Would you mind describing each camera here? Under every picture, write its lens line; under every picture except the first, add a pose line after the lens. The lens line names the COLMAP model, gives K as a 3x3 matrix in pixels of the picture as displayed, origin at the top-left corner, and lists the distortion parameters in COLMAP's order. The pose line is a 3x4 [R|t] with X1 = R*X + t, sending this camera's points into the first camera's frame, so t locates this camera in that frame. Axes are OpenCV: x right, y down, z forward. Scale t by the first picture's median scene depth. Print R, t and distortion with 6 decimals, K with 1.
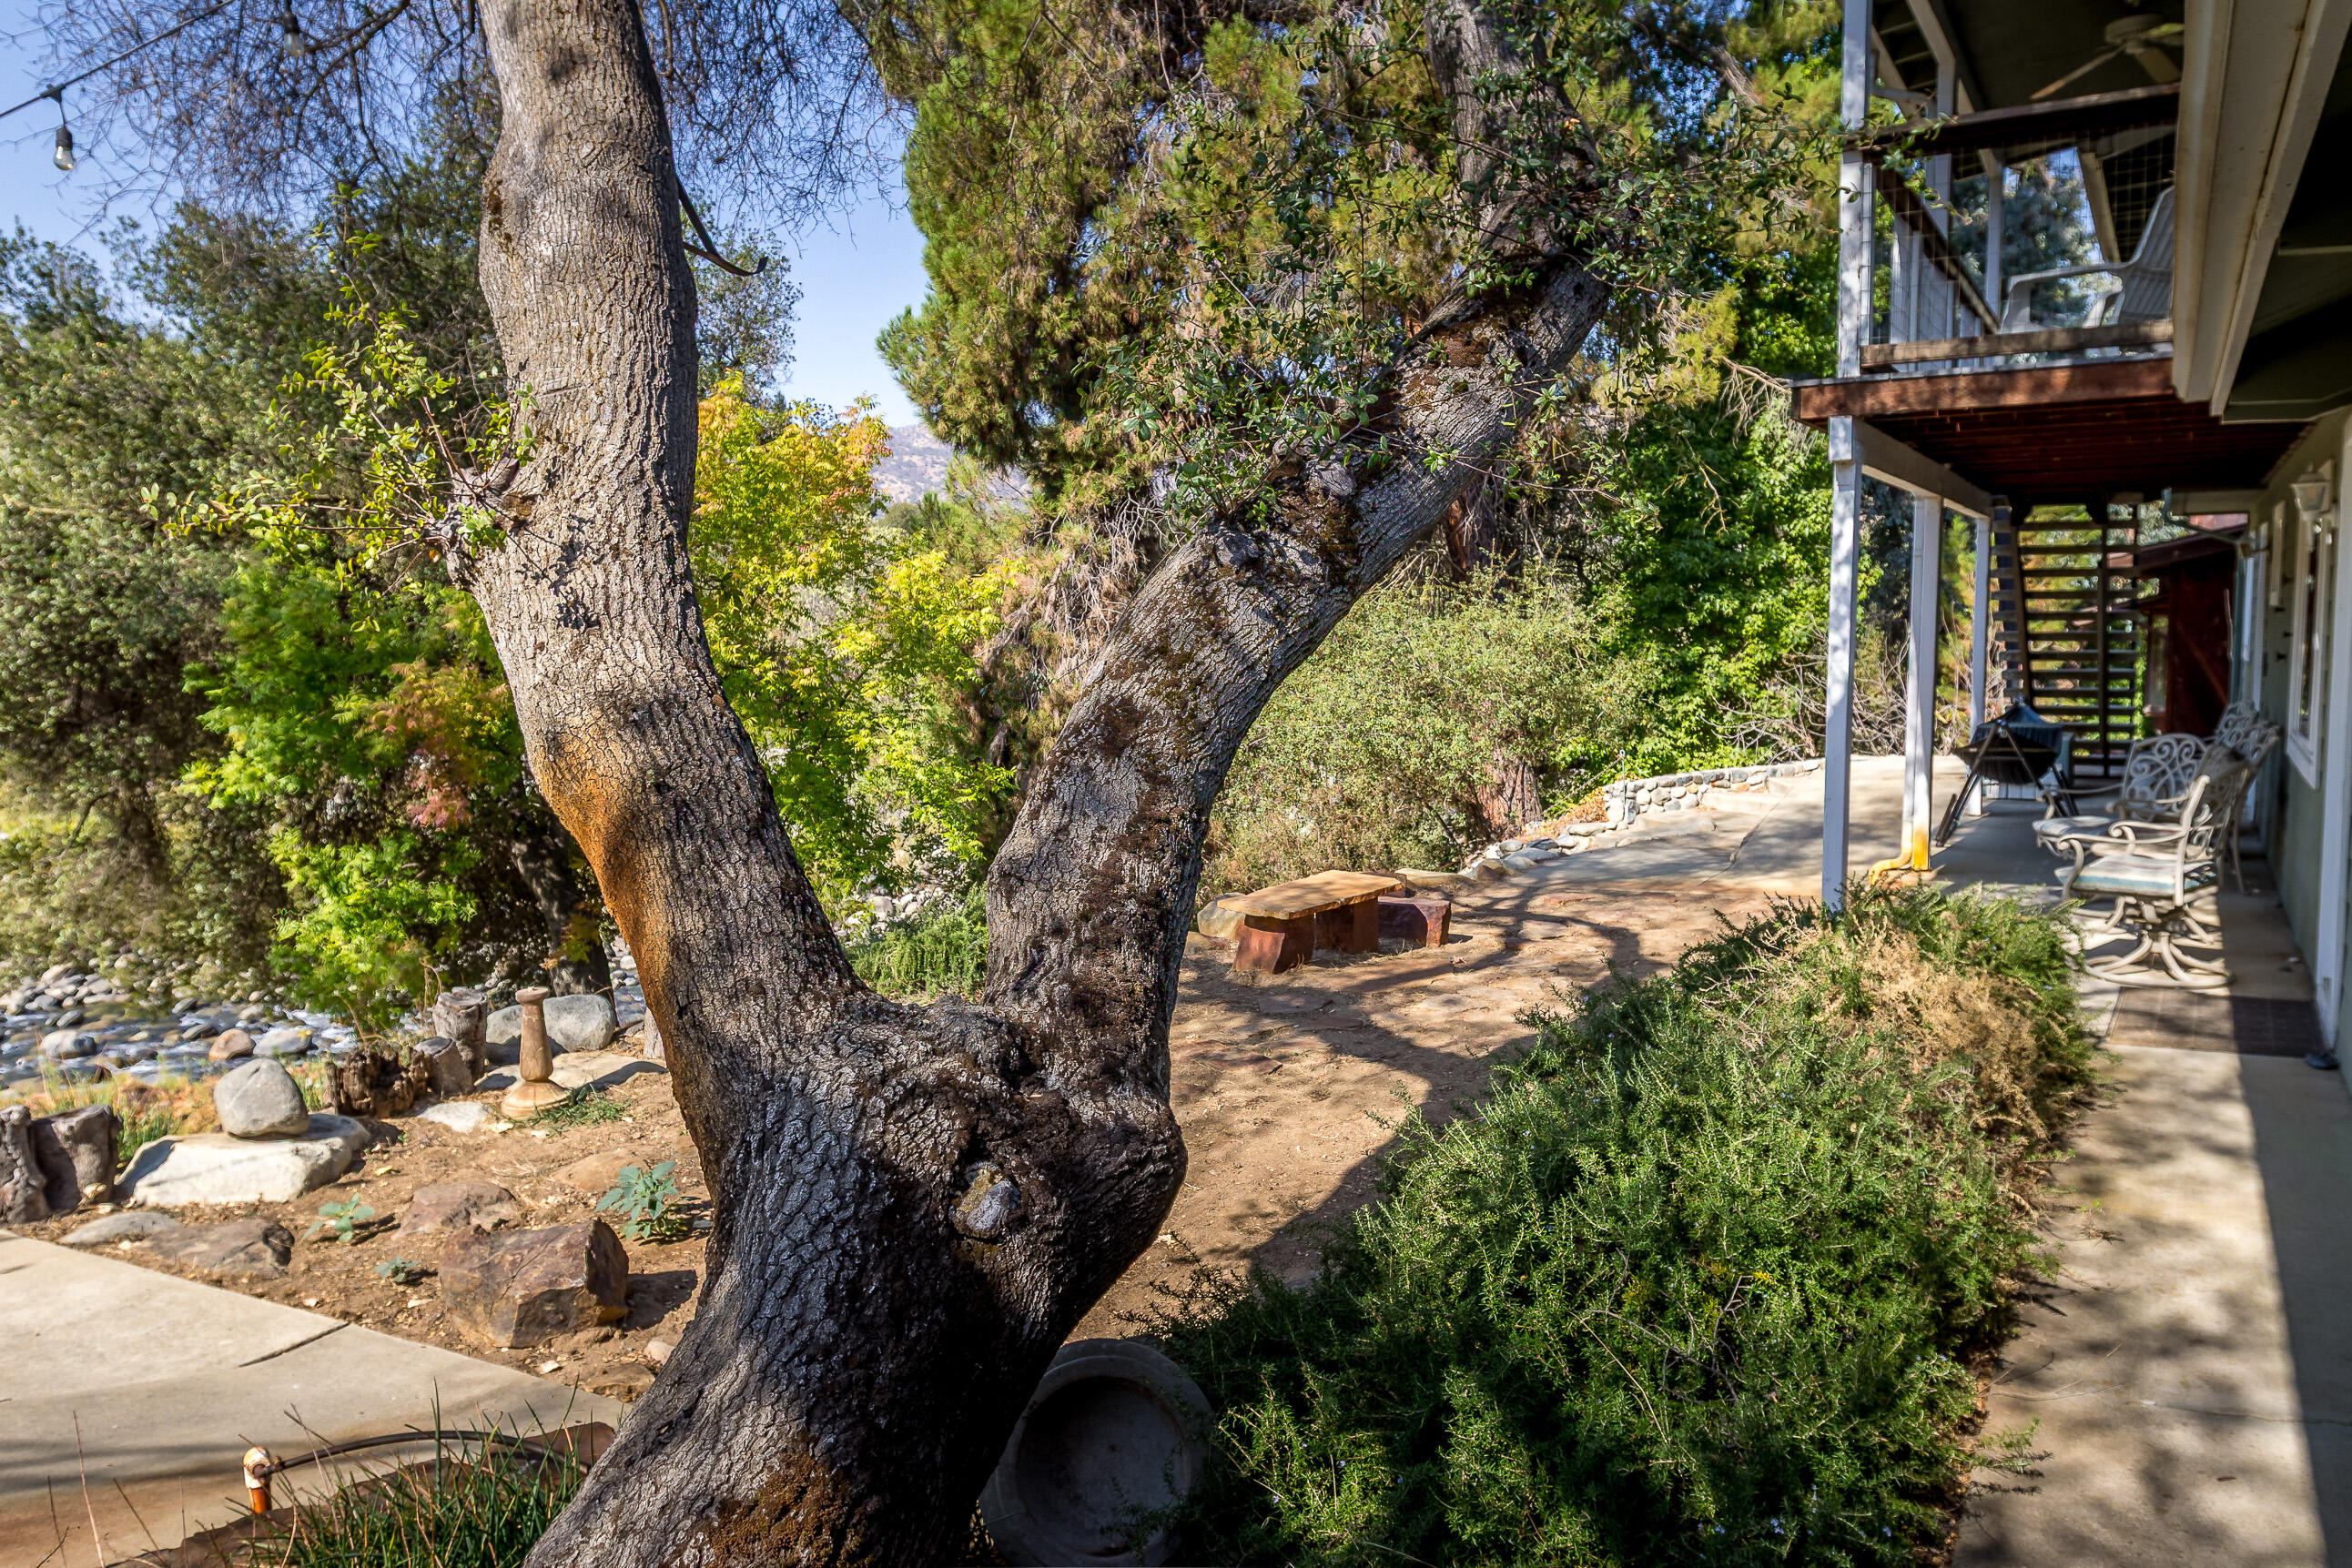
lens RADIAL K [[1703.8, 0, 1167.3], [0, 1703.8, 781.1], [0, 0, 1]] dist [-0.002193, 0.006498]
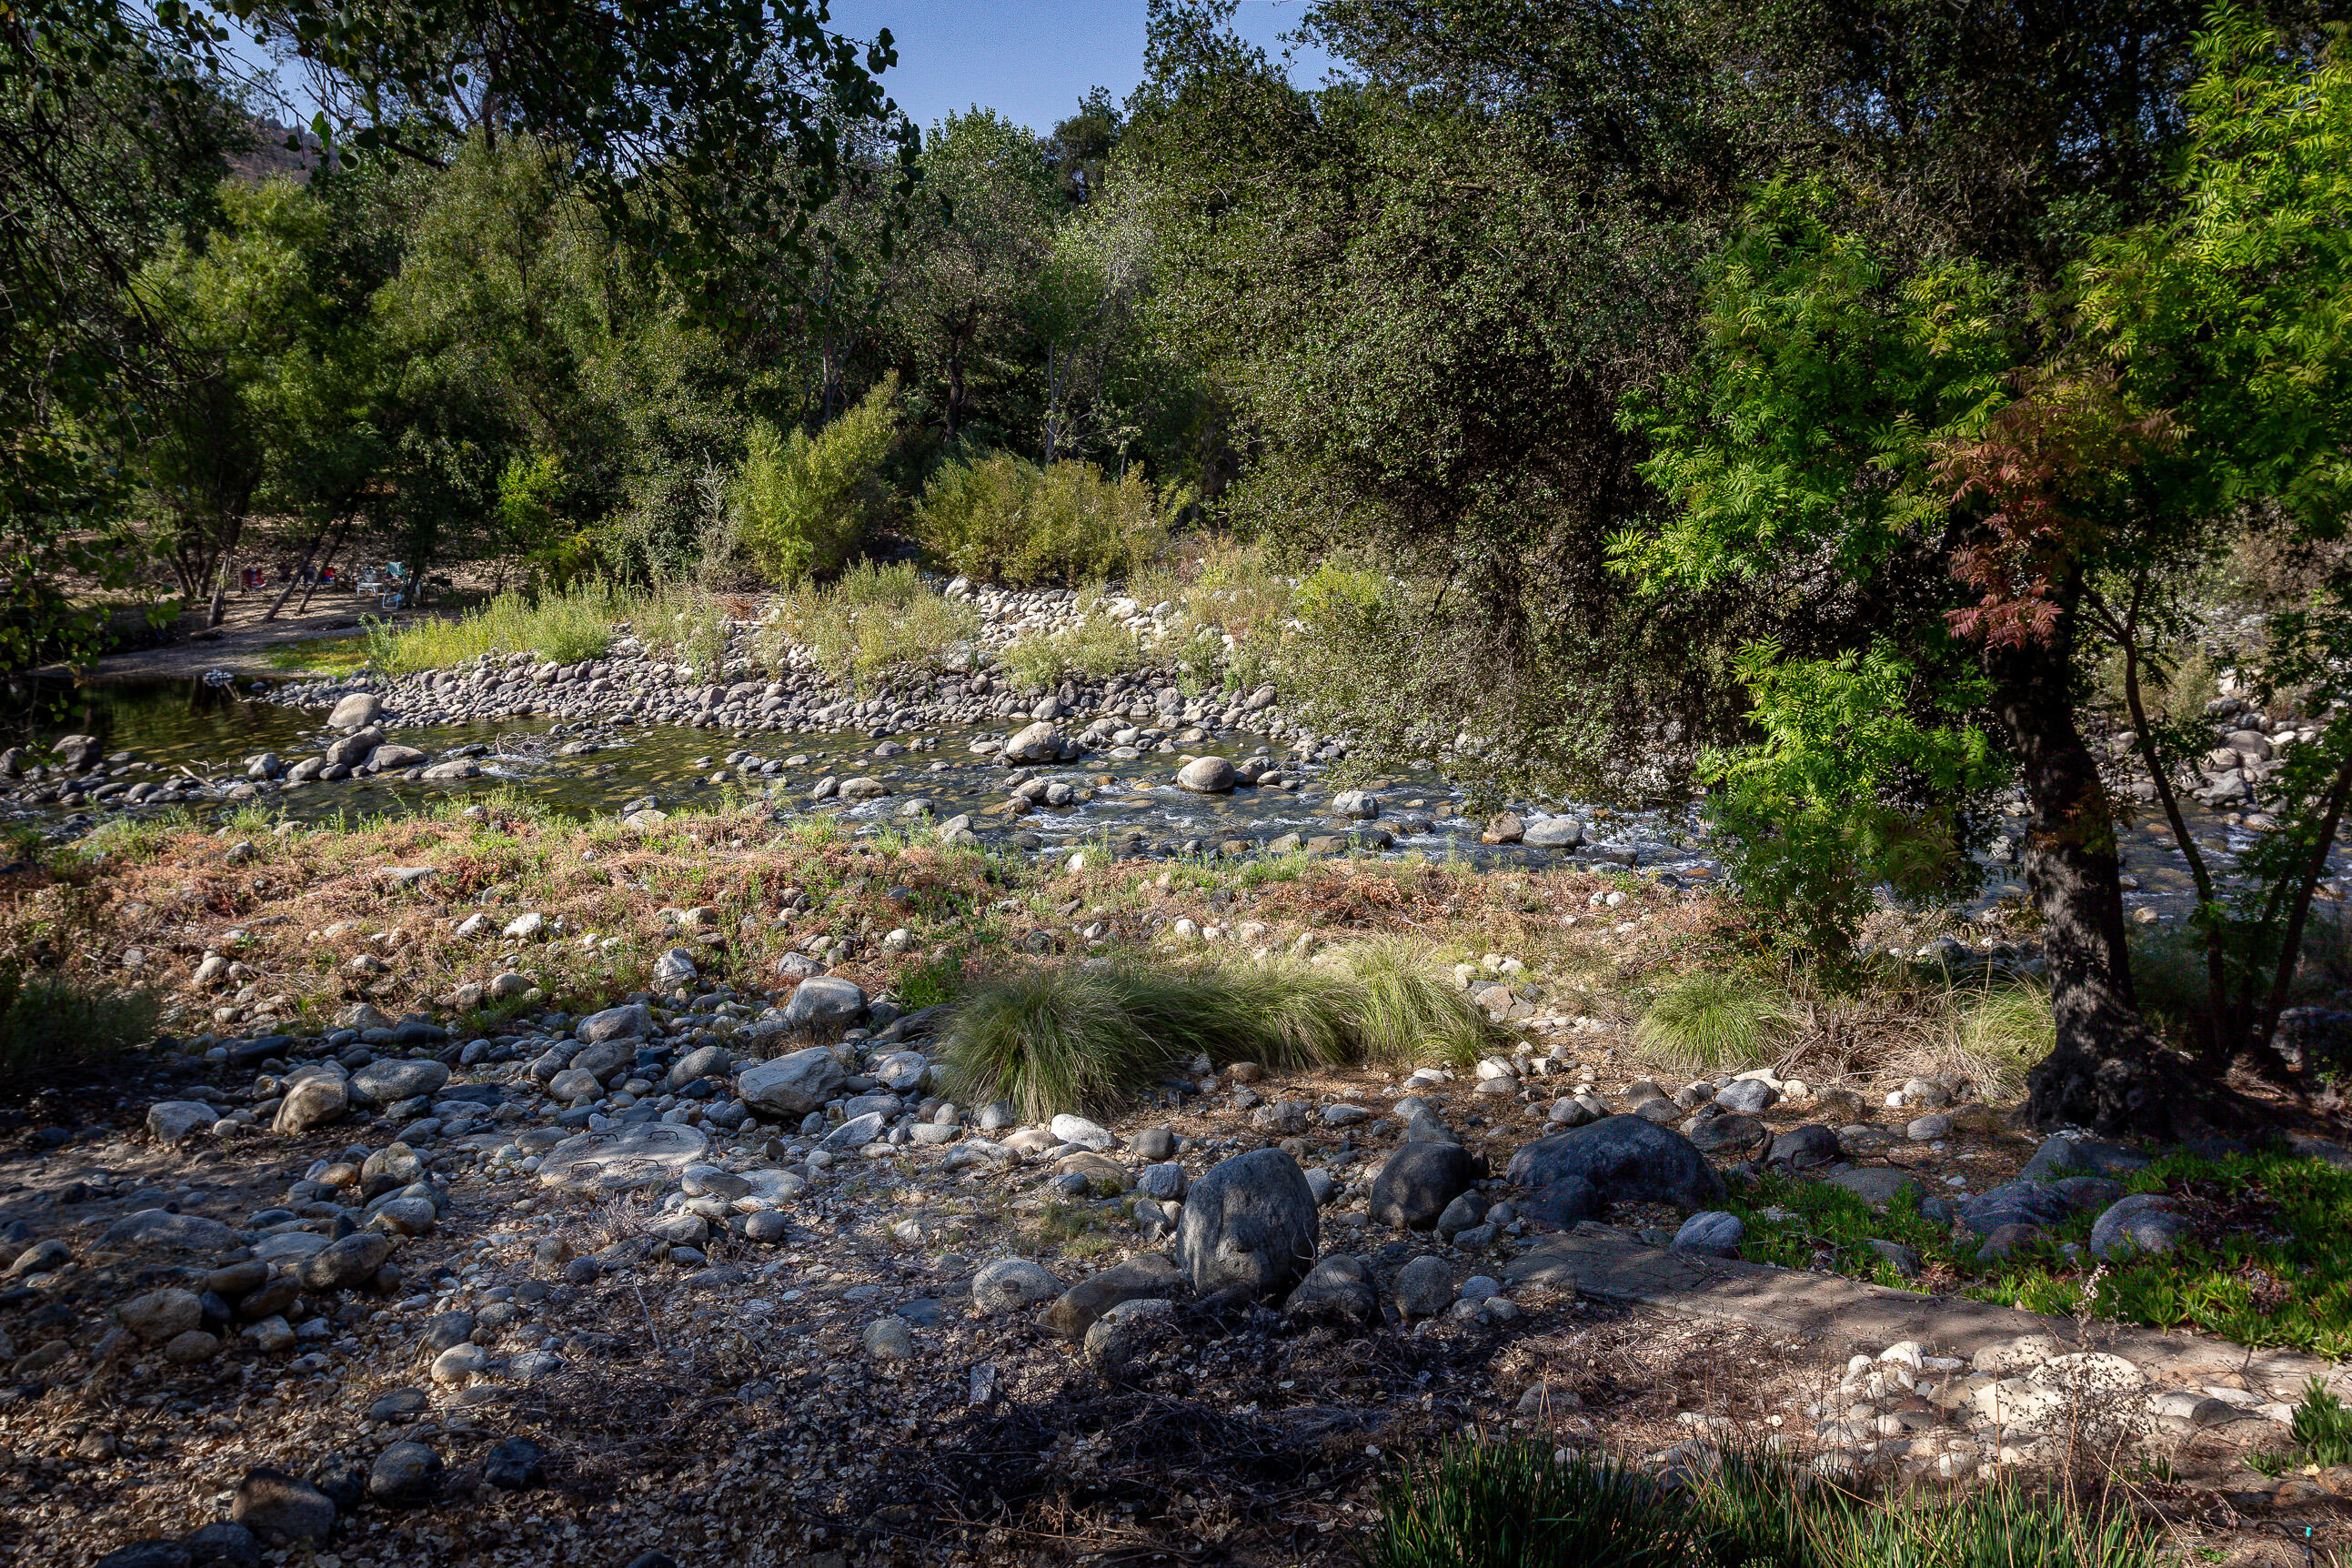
lens RADIAL K [[1782.2, 0, 1169.8], [0, 1782.2, 748.2], [0, 0, 1]] dist [0.002049, -0.000401]
pose [[0.790367, 0.116397, -0.601475, -0.104420], [-0.050480, 0.990820, 0.125410, -0.001349], [0.610550, -0.068757, 0.788987, 0.113101]]
